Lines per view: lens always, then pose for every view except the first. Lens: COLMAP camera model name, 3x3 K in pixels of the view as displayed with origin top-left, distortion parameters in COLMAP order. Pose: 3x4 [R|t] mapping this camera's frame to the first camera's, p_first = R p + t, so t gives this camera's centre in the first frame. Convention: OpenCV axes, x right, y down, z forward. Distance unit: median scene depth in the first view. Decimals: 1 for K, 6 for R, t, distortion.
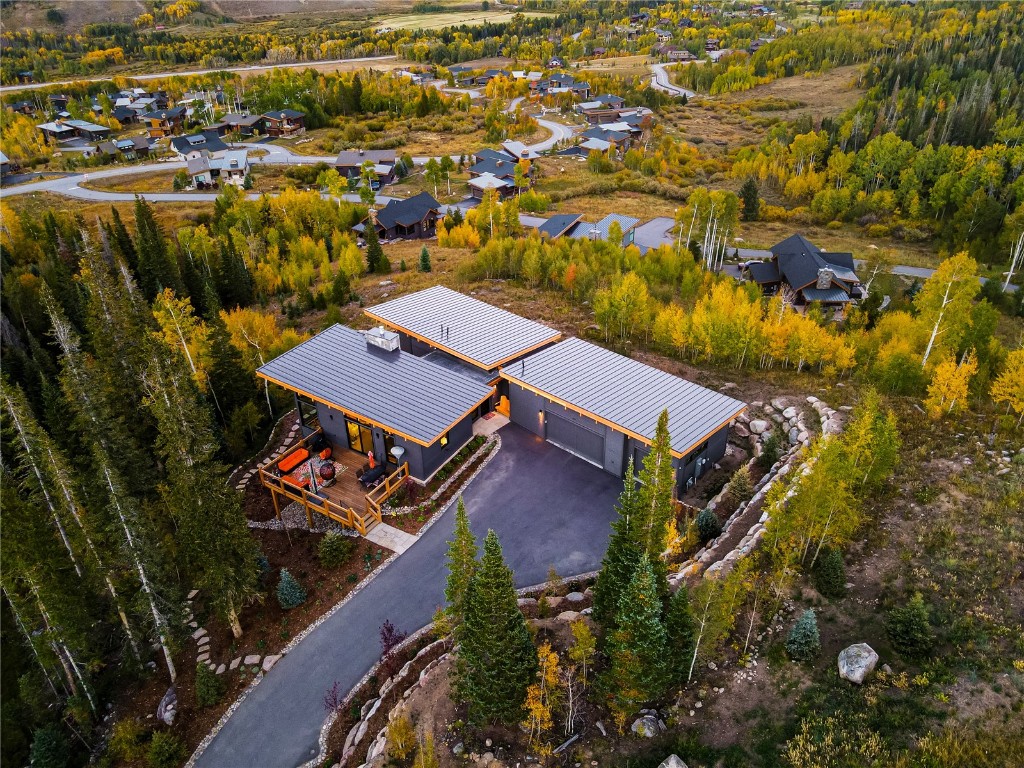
lens RADIAL K [[758.9, 0, 512.0], [0, 758.9, 384.0], [0, 0, 1]] dist [0.017502, 0.005961]
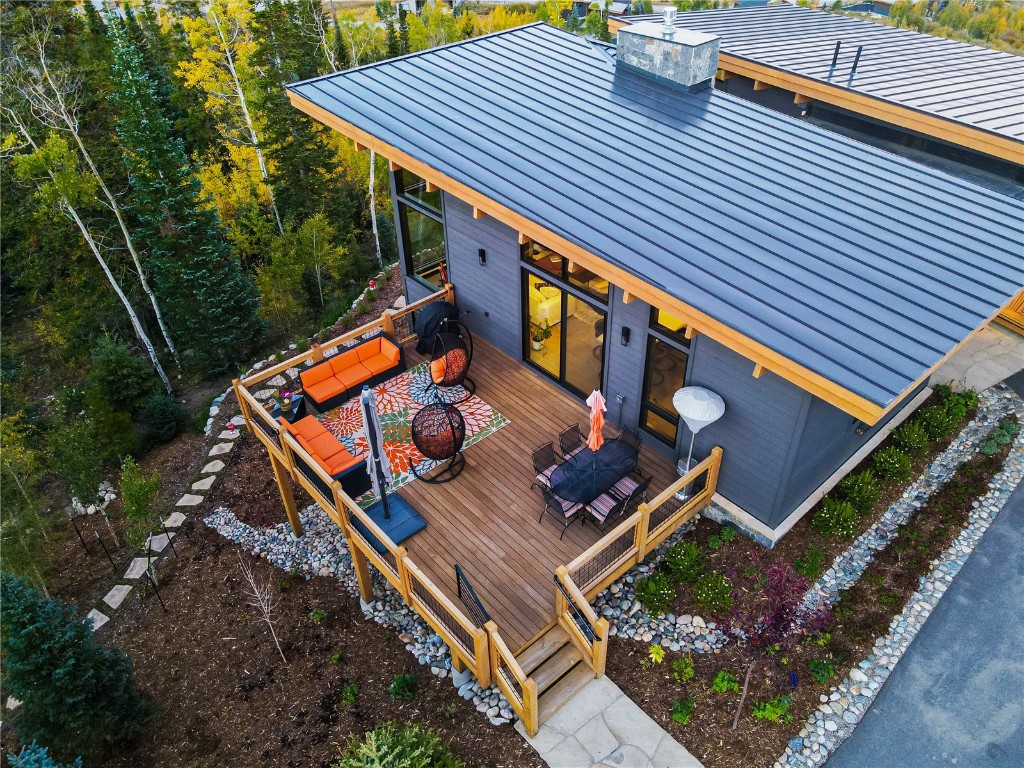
lens RADIAL K [[758.9, 0, 512.0], [0, 758.9, 384.0], [0, 0, 1]] dist [0.017502, 0.005961]
pose [[0.961528, 0.168710, -0.216795, -0.153778], [-0.140866, 0.980344, 0.138136, 0.053075], [0.235839, -0.102283, 0.966394, 0.719098]]
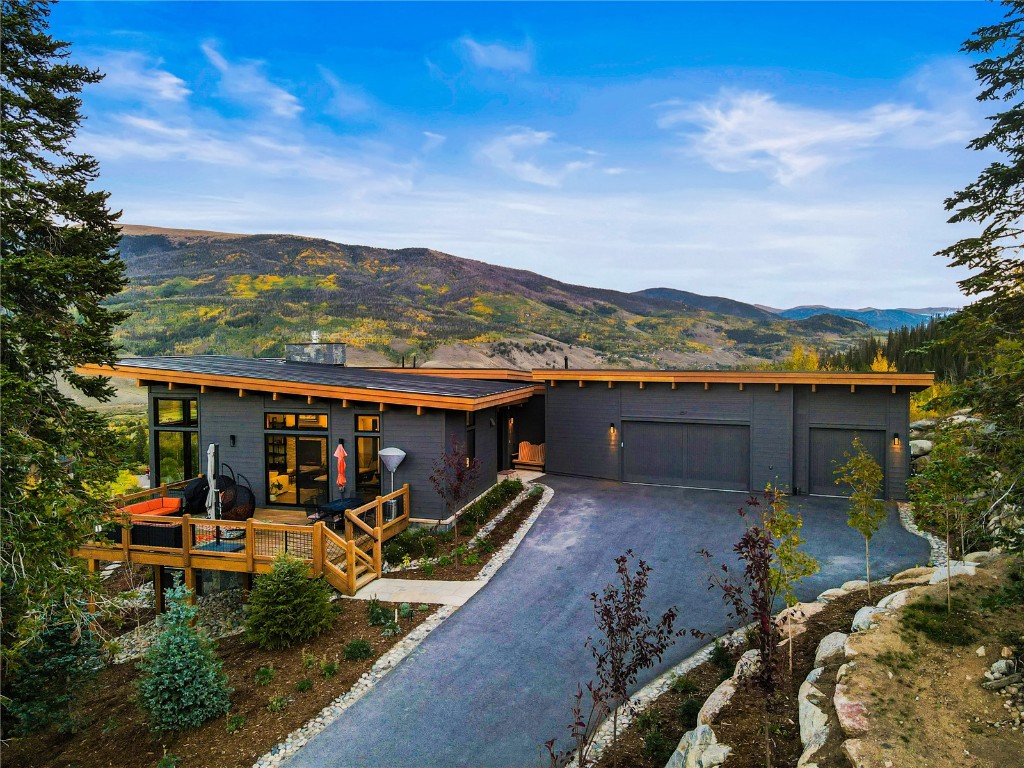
lens RADIAL K [[751.0, 0, 510.5], [0, 751.0, 408.8], [0, 0, 1]] dist [0.021455, 0.008099]
pose [[0.959324, -0.006143, 0.282240, -0.209995], [0.134688, 0.888602, -0.438458, 0.279289], [-0.248106, 0.458638, 0.853285, 0.542168]]
